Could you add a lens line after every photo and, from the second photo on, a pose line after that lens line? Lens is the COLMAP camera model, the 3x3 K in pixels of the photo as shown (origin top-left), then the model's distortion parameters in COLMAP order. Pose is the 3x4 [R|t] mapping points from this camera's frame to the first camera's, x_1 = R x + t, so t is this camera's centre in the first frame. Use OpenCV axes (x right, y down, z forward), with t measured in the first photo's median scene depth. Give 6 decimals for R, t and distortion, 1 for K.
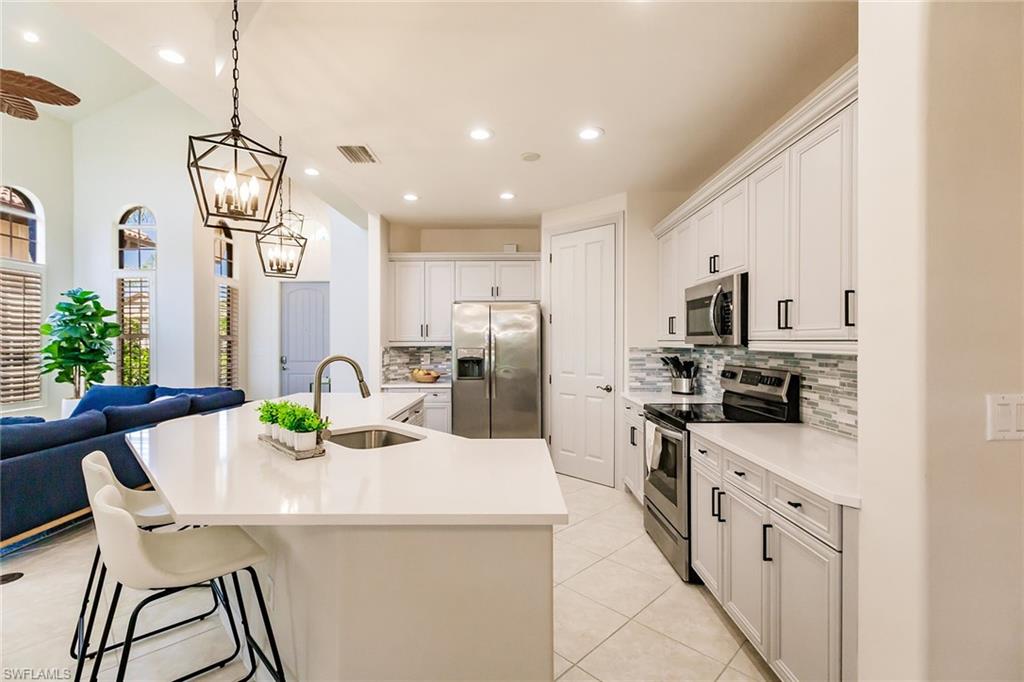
lens RADIAL K [[454.3, 0, 512.0], [0, 454.3, 341.0], [0, 0, 1]] dist [0.002853, 0.000178]
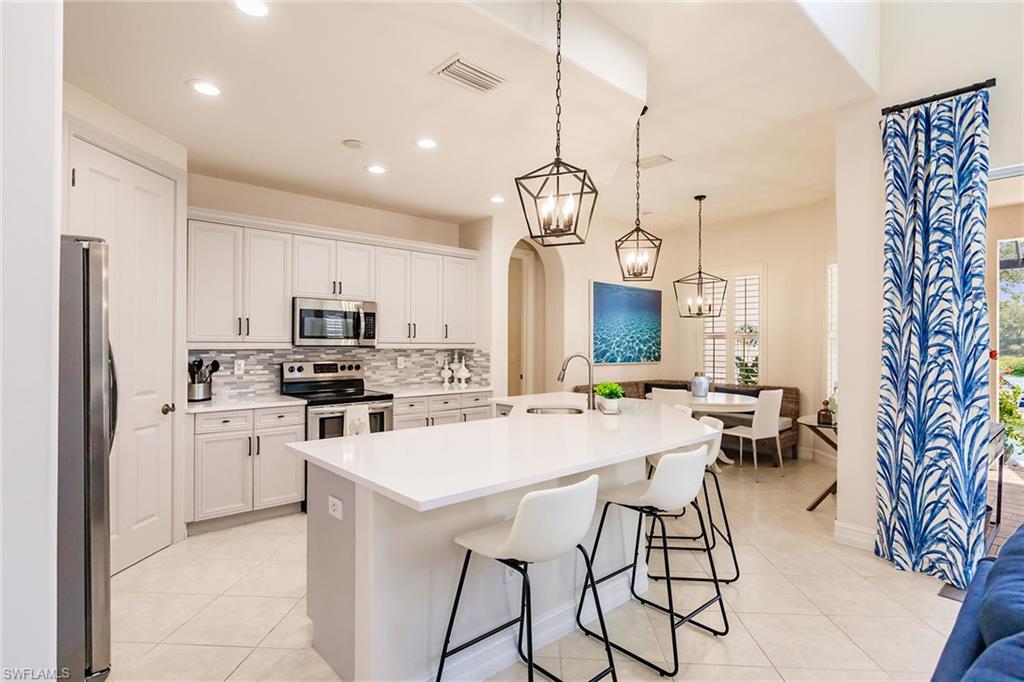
lens RADIAL K [[519.1, 0, 512.0], [0, 519.1, 341.0], [0, 0, 1]] dist [0.001241, -0.000140]
pose [[-0.664584, 0.001018, 0.747213, -0.655870], [-0.004694, 0.999974, -0.005537, 0.000472], [-0.747199, -0.007187, -0.664562, 0.990040]]
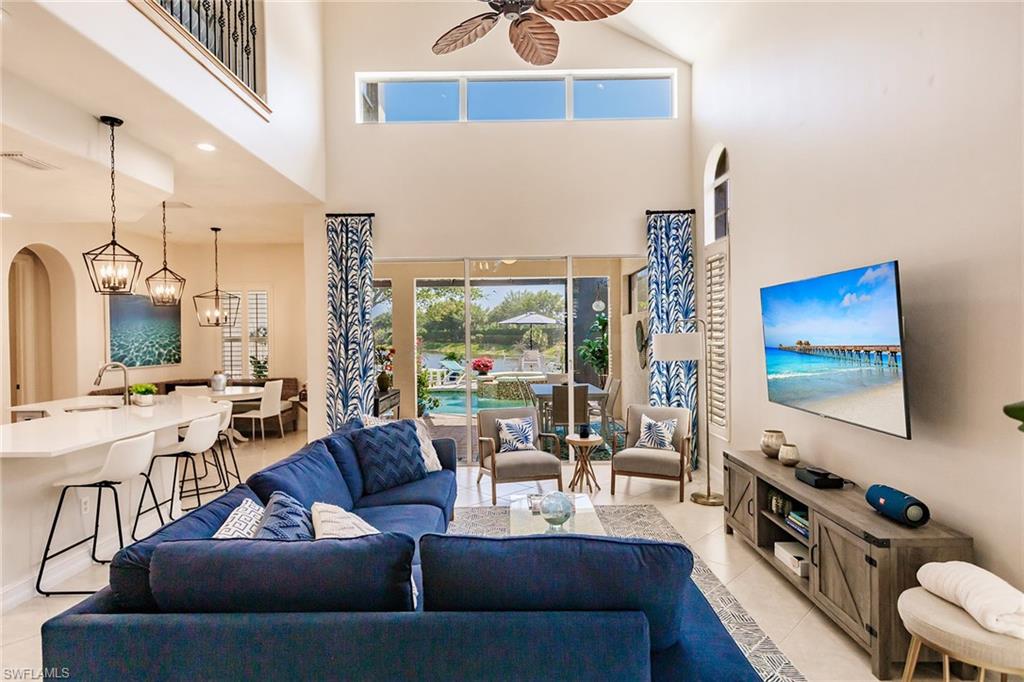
lens RADIAL K [[542.4, 0, 512.0], [0, 542.4, 341.0], [0, 0, 1]] dist [-0.000086, -0.001303]
pose [[-0.999918, 0.011141, 0.006298, -0.896621], [0.011202, 0.999891, 0.009623, -0.026826], [-0.006190, 0.009693, -0.999934, 1.409452]]
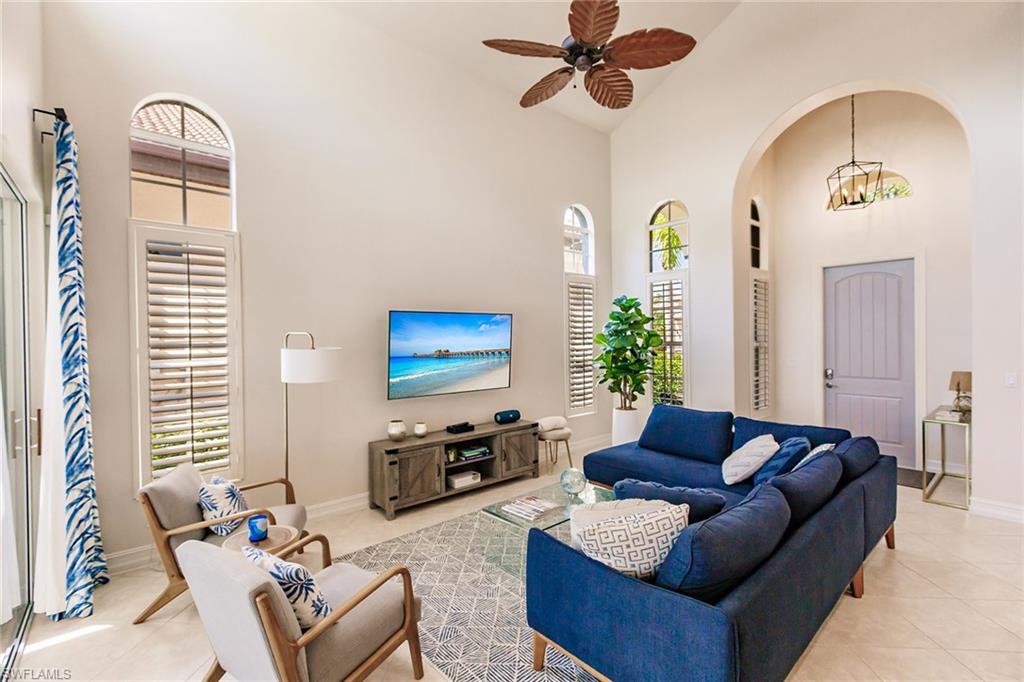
lens RADIAL K [[454.3, 0, 512.0], [0, 454.3, 341.0], [0, 0, 1]] dist [0.002853, 0.000178]
pose [[0.654350, 0.001538, -0.756190, -0.481083], [0.010953, 0.999874, 0.011512, -0.042833], [0.756113, -0.015816, 0.654250, 0.234015]]
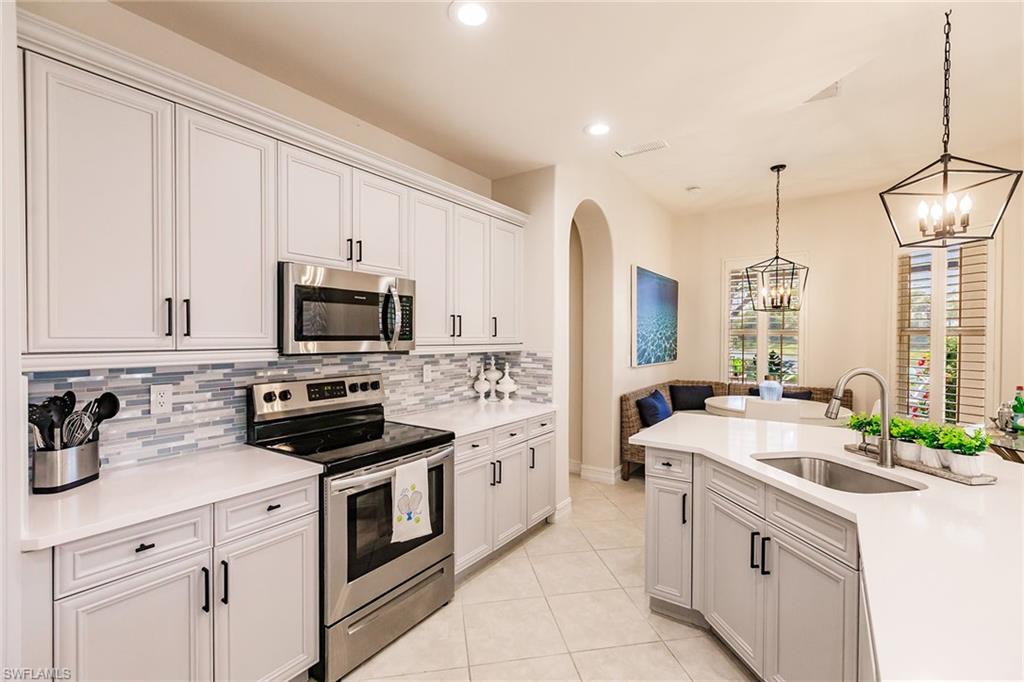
lens RADIAL K [[454.3, 0, 512.0], [0, 454.3, 341.0], [0, 0, 1]] dist [0.002853, 0.000178]
pose [[-0.818224, -0.005863, 0.574870, -0.140102], [-0.001008, 0.999961, 0.008763, -0.010835], [-0.574899, 0.006591, -0.818198, 0.891731]]
